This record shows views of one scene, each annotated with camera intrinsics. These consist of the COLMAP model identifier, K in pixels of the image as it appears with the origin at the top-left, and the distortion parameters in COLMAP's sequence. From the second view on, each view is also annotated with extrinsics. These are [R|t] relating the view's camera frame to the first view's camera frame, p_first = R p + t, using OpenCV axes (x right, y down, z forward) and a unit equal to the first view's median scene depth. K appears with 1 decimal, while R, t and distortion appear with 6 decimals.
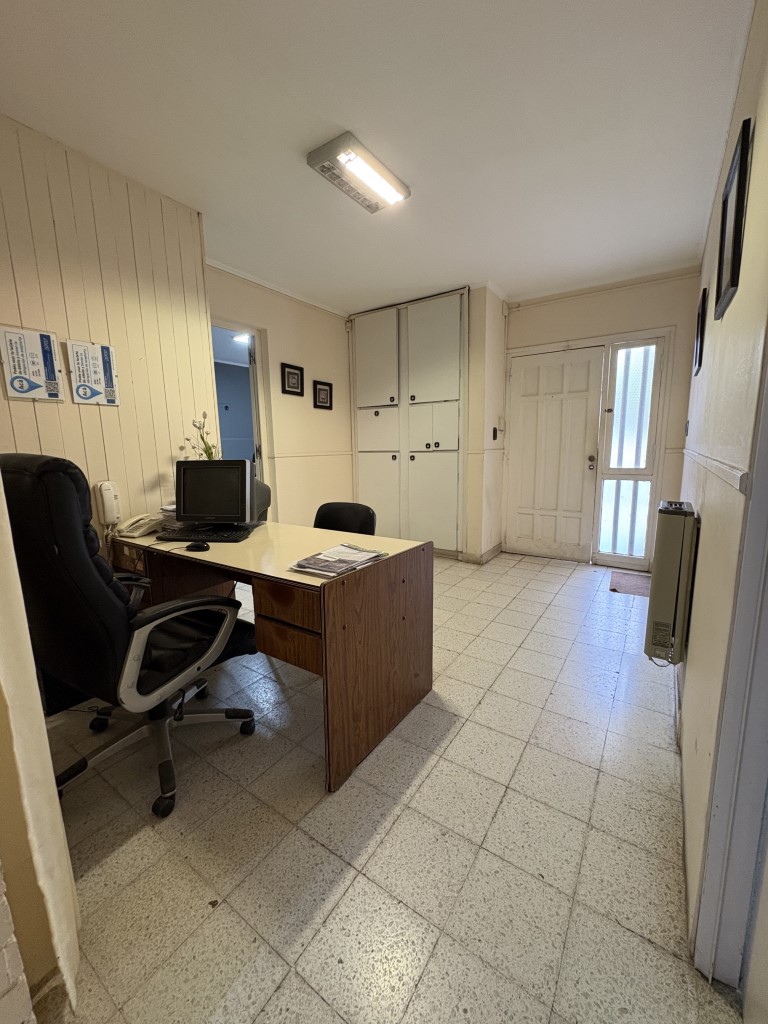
lens RADIAL K [[406.9, 0, 386.6], [0, 406.9, 512.0], [0, 0, 1]] dist [0.001363, 0.000024]
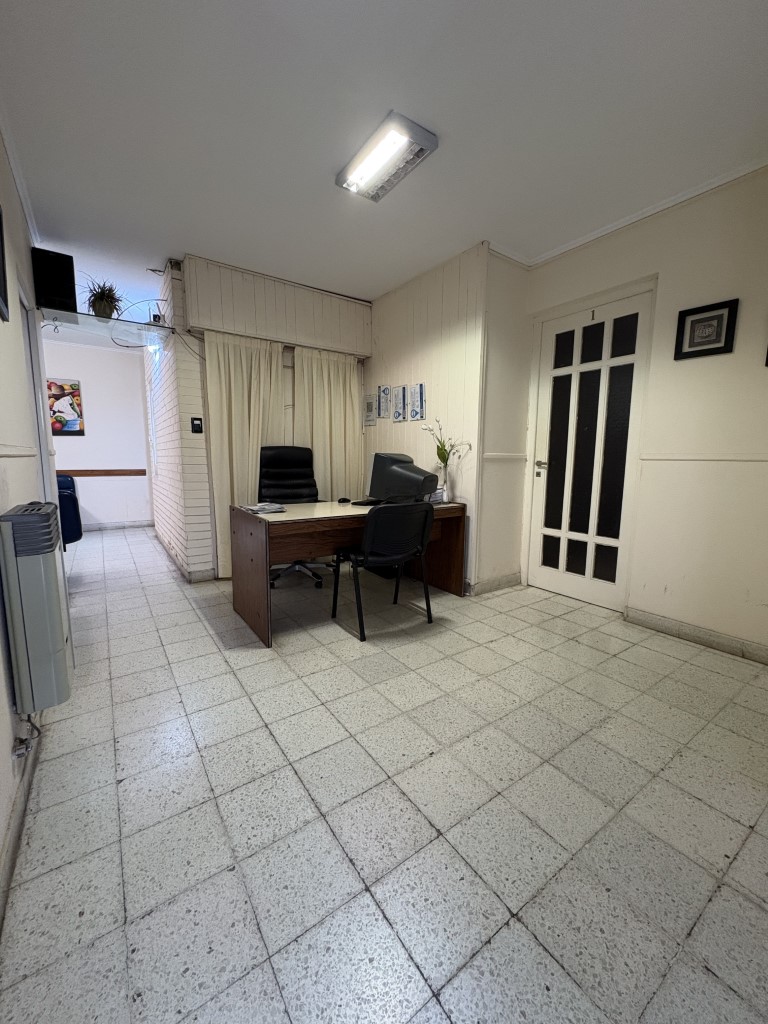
lens RADIAL K [[406.9, 0, 385.6], [0, 406.9, 512.4], [0, 0, 1]] dist [0.001363, 0.000024]
pose [[-0.358427, 0.138814, -0.923180, 1.003628], [-0.152910, 0.966799, 0.204740, -0.230254], [0.920950, 0.214548, -0.325300, 1.589570]]
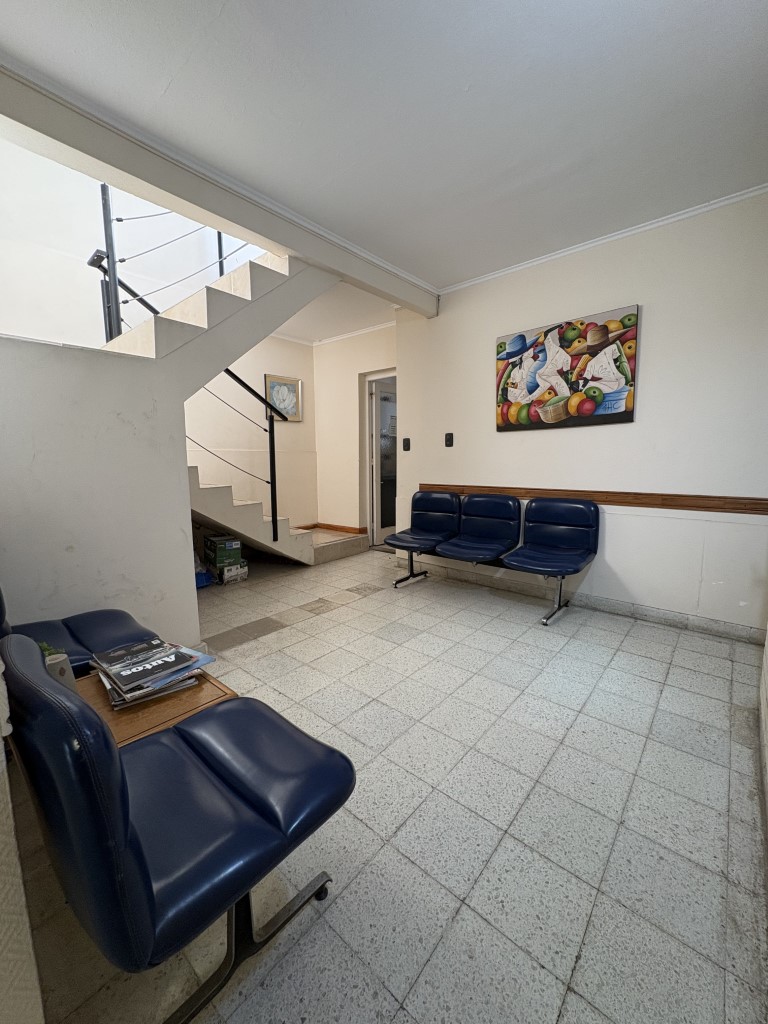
lens RADIAL K [[406.9, 0, 382.0], [0, 406.9, 513.2], [0, 0, 1]] dist [0.001363, 0.000024]
pose [[-0.991820, 0.004634, 0.127561, 0.480777], [0.041124, 0.957657, 0.284959, -0.126269], [-0.120839, 0.287874, -0.950014, 0.984542]]
